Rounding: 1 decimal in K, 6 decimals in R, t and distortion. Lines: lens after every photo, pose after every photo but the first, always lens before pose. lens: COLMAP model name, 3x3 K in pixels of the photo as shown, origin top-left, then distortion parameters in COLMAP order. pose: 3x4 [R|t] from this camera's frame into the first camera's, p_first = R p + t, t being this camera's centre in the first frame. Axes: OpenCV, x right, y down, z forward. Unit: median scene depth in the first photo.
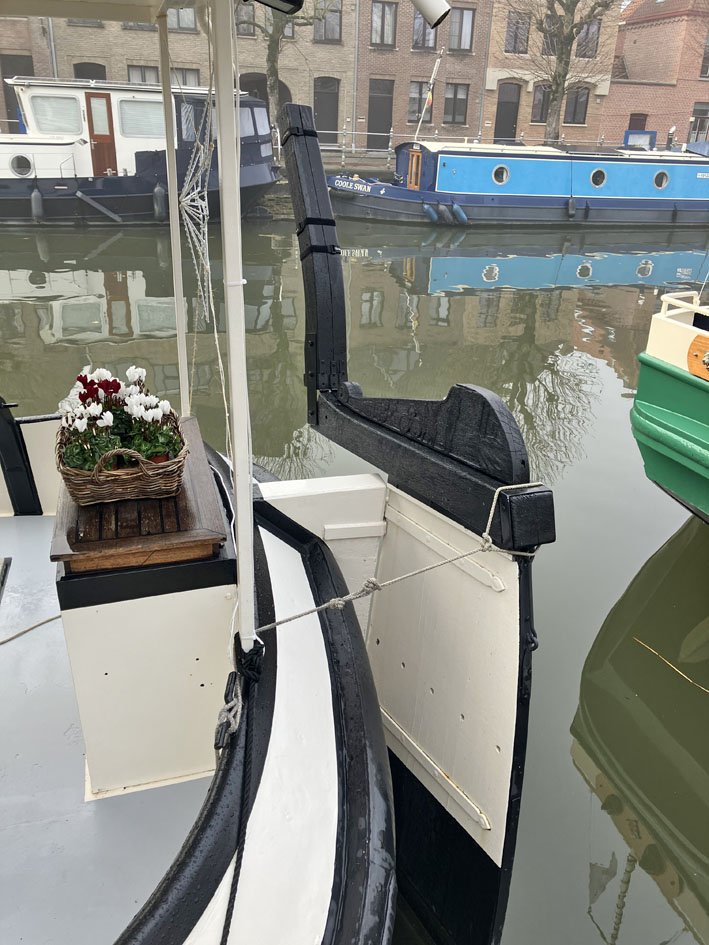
lens RADIAL K [[757.0, 0, 354.5], [0, 757.0, 472.5], [0, 0, 1]] dist [0.017340, 0.004493]
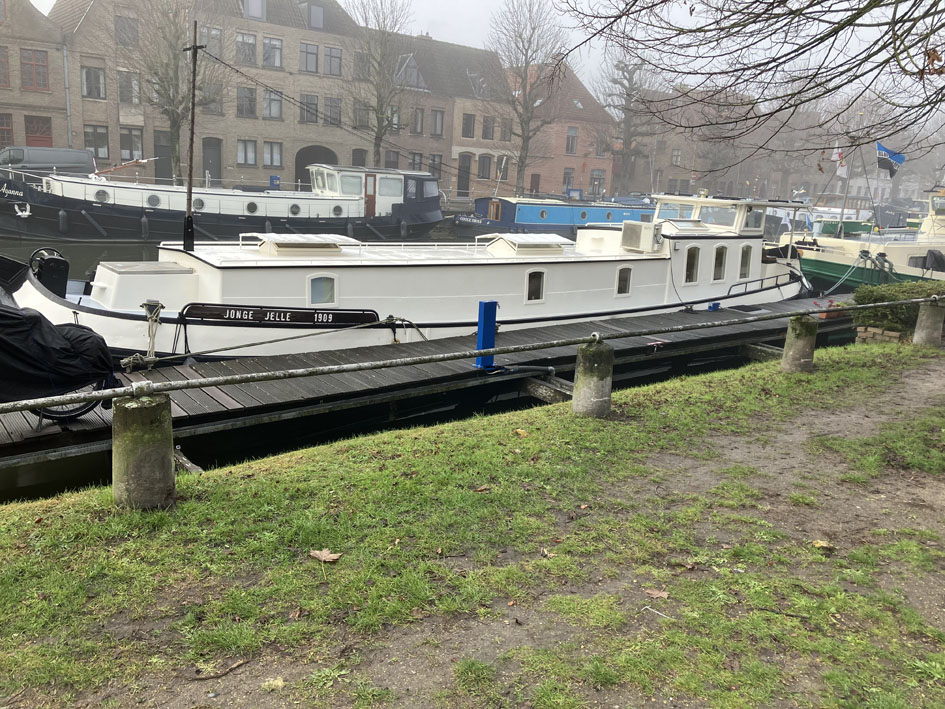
lens RADIAL K [[777.0, 0, 472.5], [0, 777.0, 354.5], [0, 0, 1]] dist [0.054956, -0.105860]
pose [[0.919207, -0.071934, 0.387148, -0.732060], [0.141730, 0.977720, -0.154843, 0.221953], [-0.367384, 0.197203, 0.908922, -0.618674]]
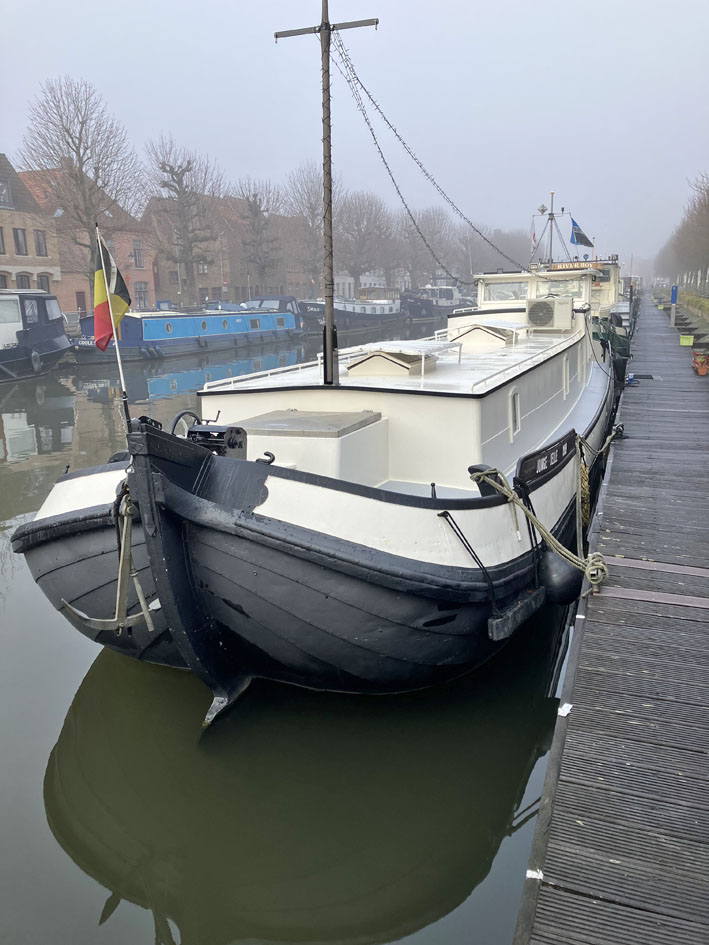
lens RADIAL K [[757.0, 0, 354.5], [0, 757.0, 472.5], [0, 0, 1]] dist [0.017340, 0.004493]
pose [[0.572432, -0.237925, 0.784674, -0.952685], [0.389127, 0.921173, -0.004561, 0.073390], [-0.721735, 0.307948, 0.619892, -0.244172]]
